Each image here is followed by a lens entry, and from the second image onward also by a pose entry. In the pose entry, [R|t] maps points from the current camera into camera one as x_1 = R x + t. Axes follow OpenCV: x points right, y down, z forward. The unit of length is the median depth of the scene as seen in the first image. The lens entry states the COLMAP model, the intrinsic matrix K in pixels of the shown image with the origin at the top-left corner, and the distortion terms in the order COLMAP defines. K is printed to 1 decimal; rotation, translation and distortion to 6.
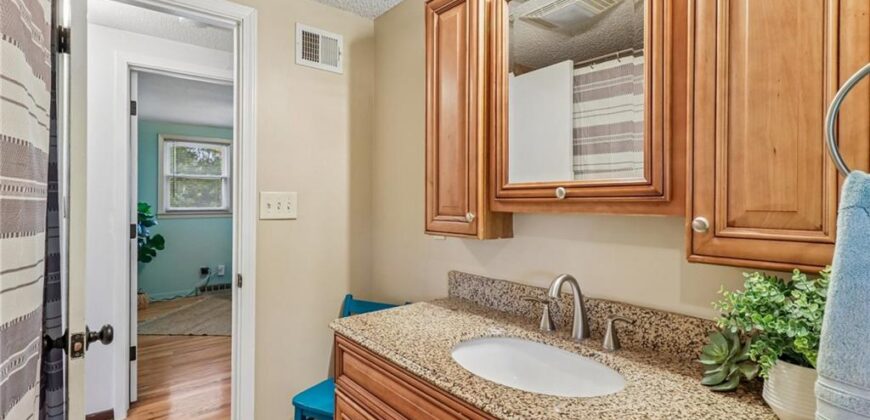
lens RADIAL K [[421.6, 0, 415.0], [0, 421.6, 195.2], [0, 0, 1]] dist [0.000113, -0.000108]
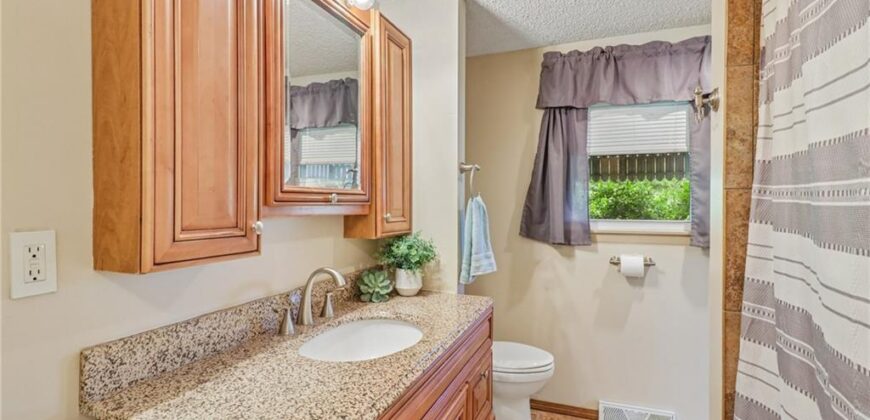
lens RADIAL K [[411.0, 0, 431.1], [0, 411.0, 198.8], [0, 0, 1]] dist [-0.002603, -0.000386]
pose [[-0.517042, 0.013186, 0.855859, -0.683837], [-0.008148, 0.999760, -0.020326, 0.015021], [-0.855921, -0.017483, -0.516810, 1.176045]]
